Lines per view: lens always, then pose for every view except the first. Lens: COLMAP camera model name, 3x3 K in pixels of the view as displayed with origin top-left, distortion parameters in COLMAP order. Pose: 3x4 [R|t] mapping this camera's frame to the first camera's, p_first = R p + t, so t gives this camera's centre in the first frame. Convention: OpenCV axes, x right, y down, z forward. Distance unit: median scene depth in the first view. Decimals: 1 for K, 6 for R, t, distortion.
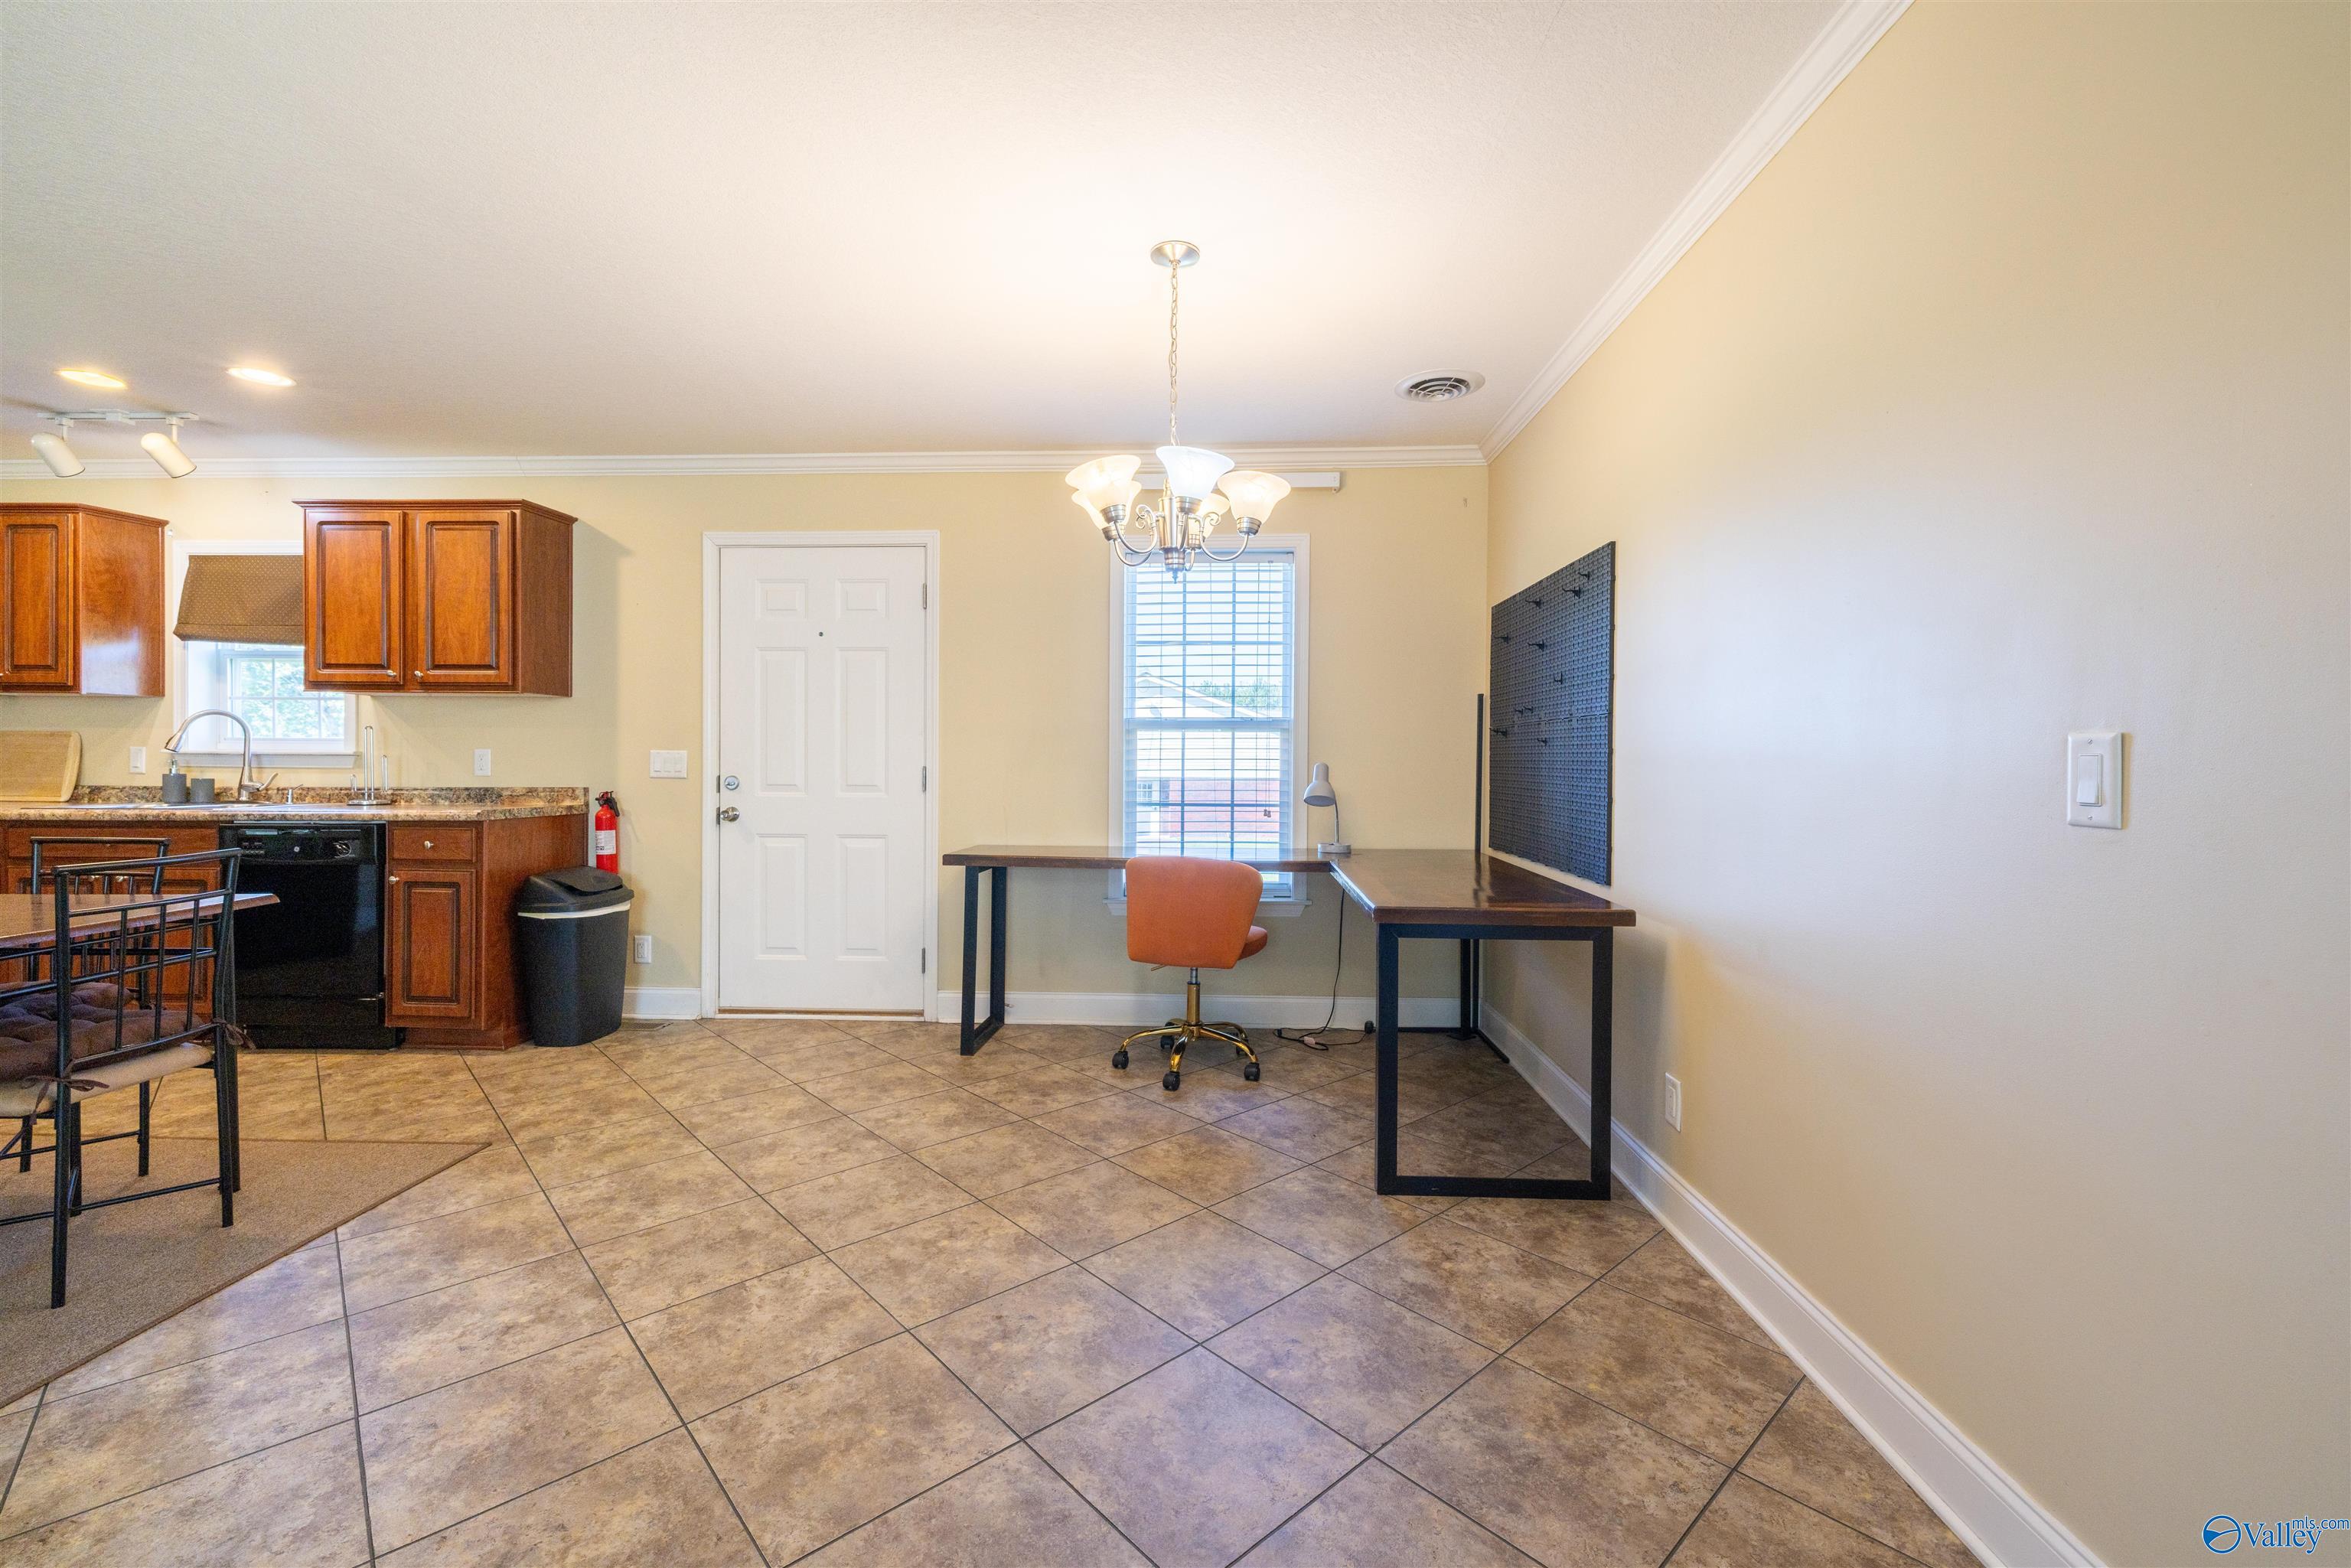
lens RADIAL K [[984.5, 0, 1173.9], [0, 984.5, 769.9], [0, 0, 1]] dist [0.000164, -0.000144]
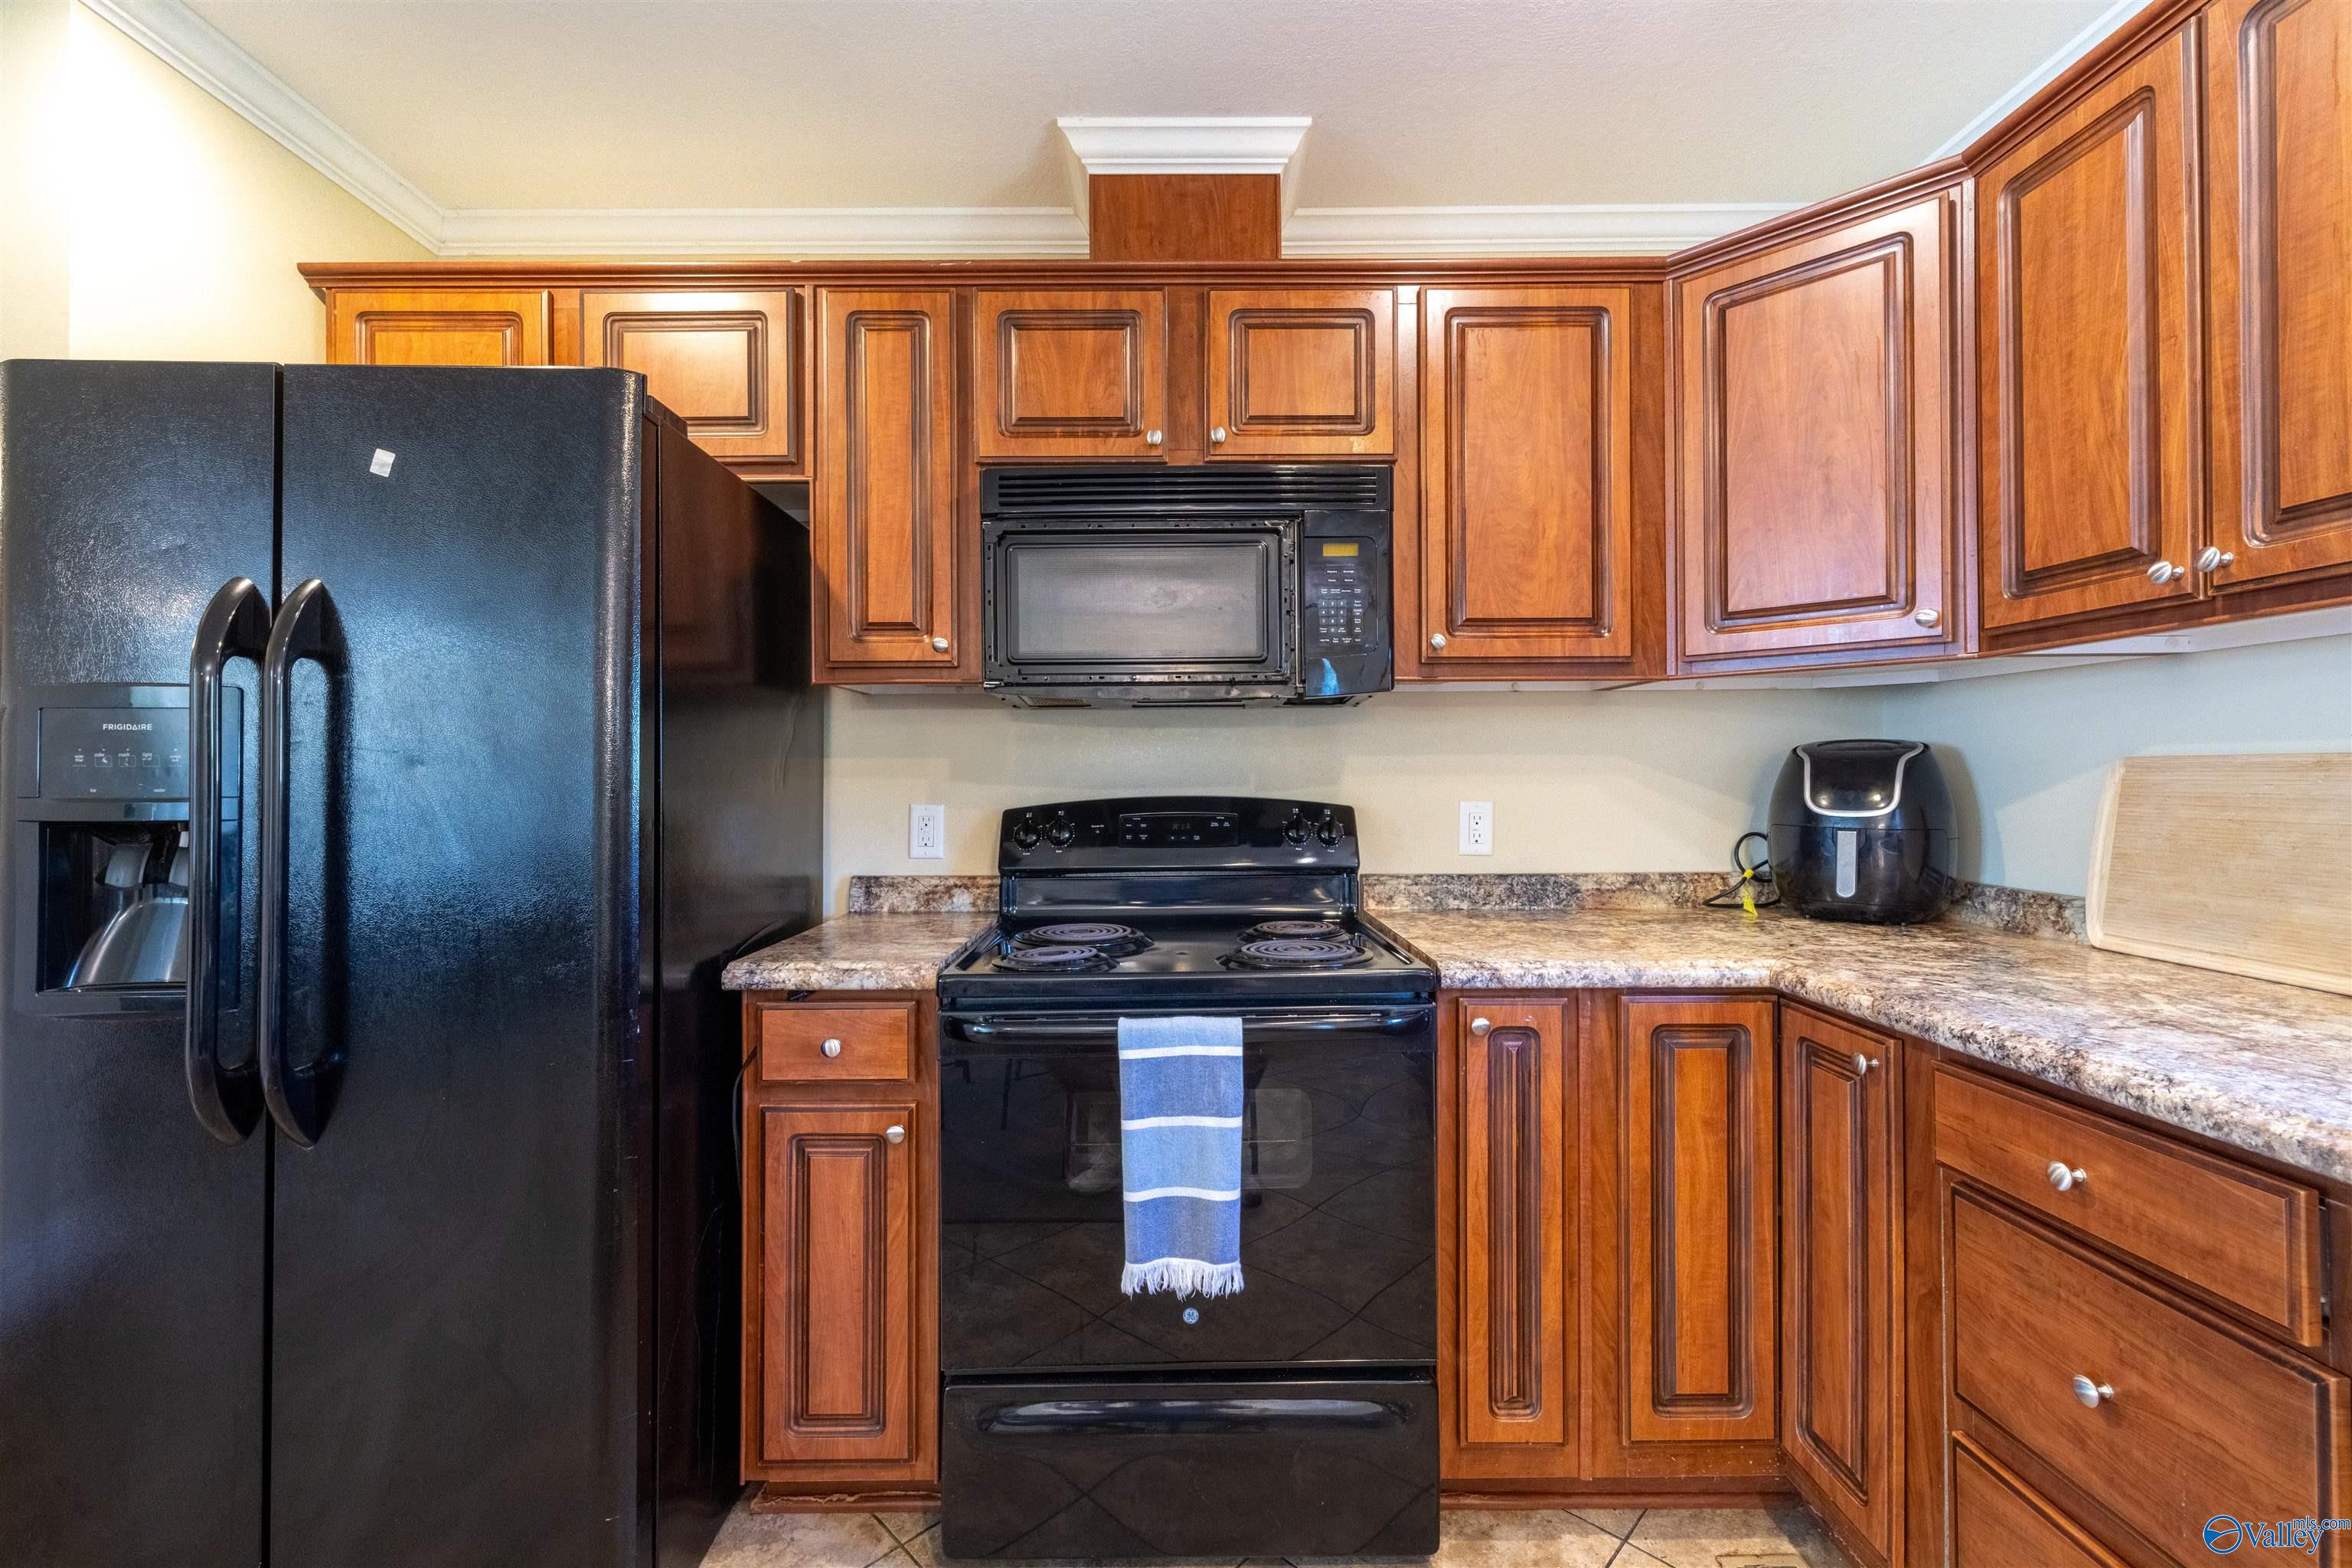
lens RADIAL K [[984.9, 0, 1176.7], [0, 984.9, 771.8], [0, 0, 1]] dist [0.000164, -0.000144]
pose [[0.050023, -0.015524, -0.998627, -0.936152], [-0.005160, 0.999862, -0.015802, -0.029552], [0.998735, 0.005944, 0.049936, 0.693426]]
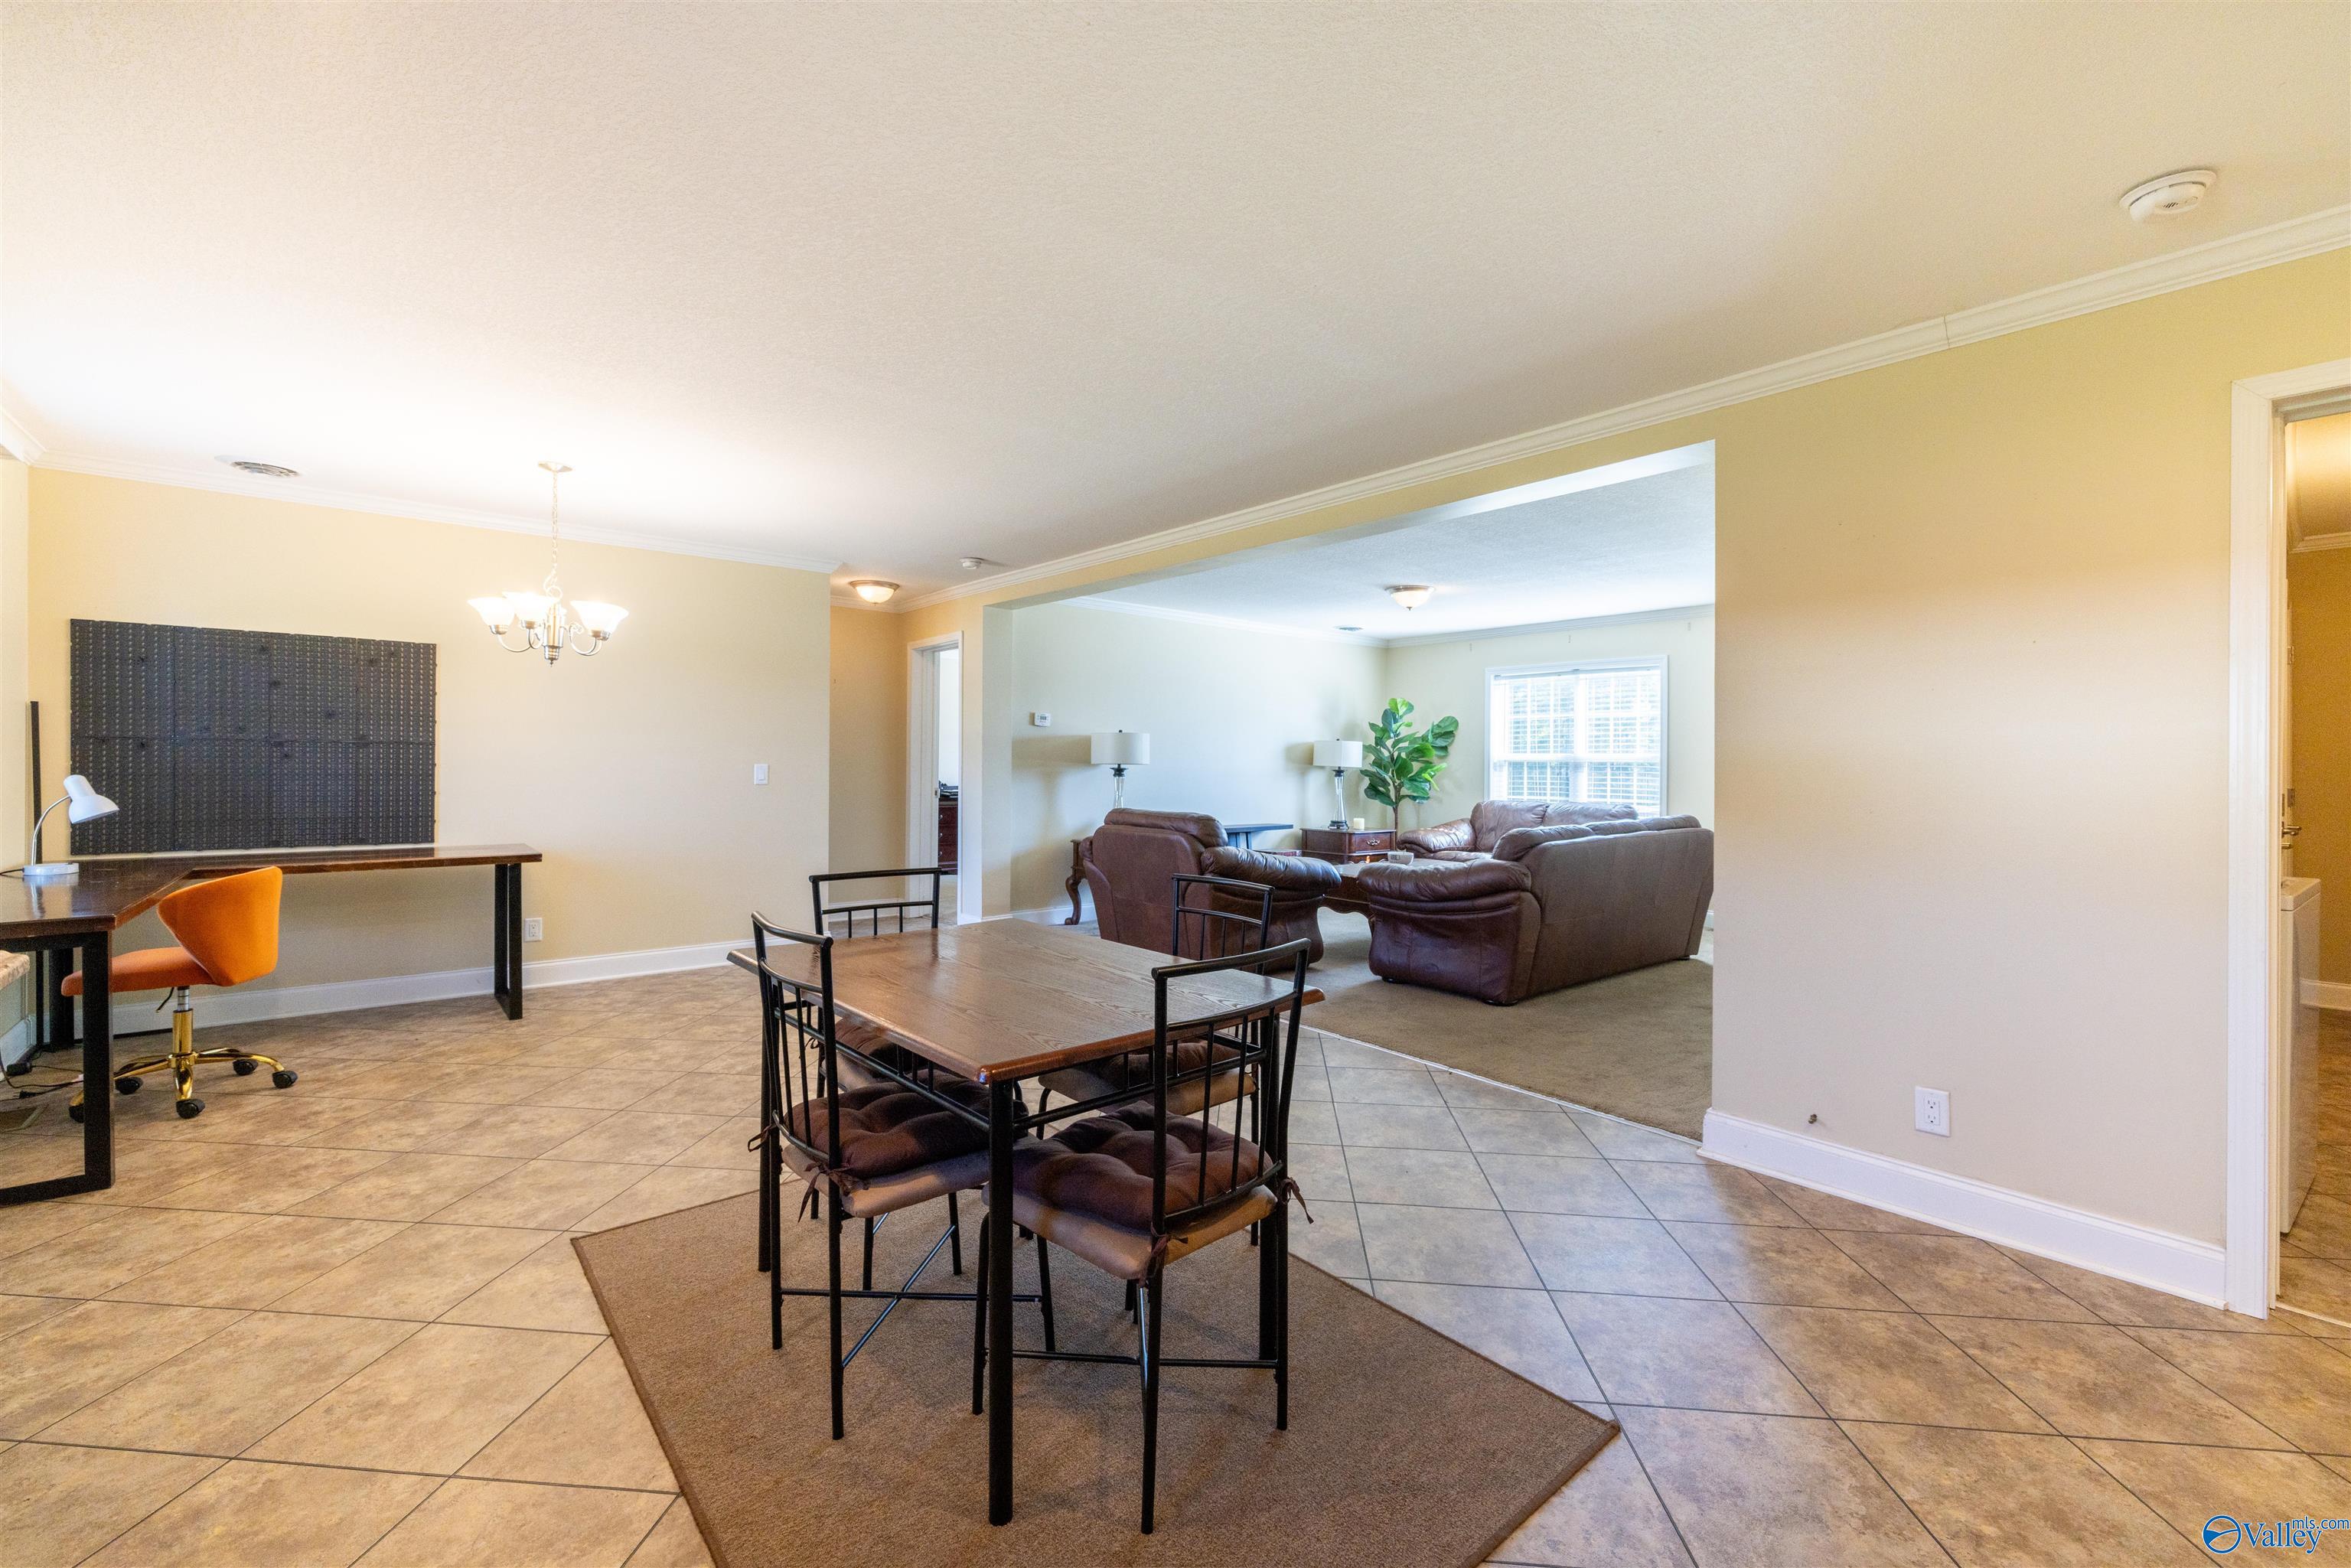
lens RADIAL K [[984.5, 0, 1161.4], [0, 984.5, 775.4], [0, 0, 1]] dist [0.000164, -0.000144]
pose [[-0.668815, -0.019760, 0.743166, -1.185054], [-0.007053, 0.999770, 0.020235, -0.032145], [-0.743395, 0.008292, -0.668801, 0.844494]]
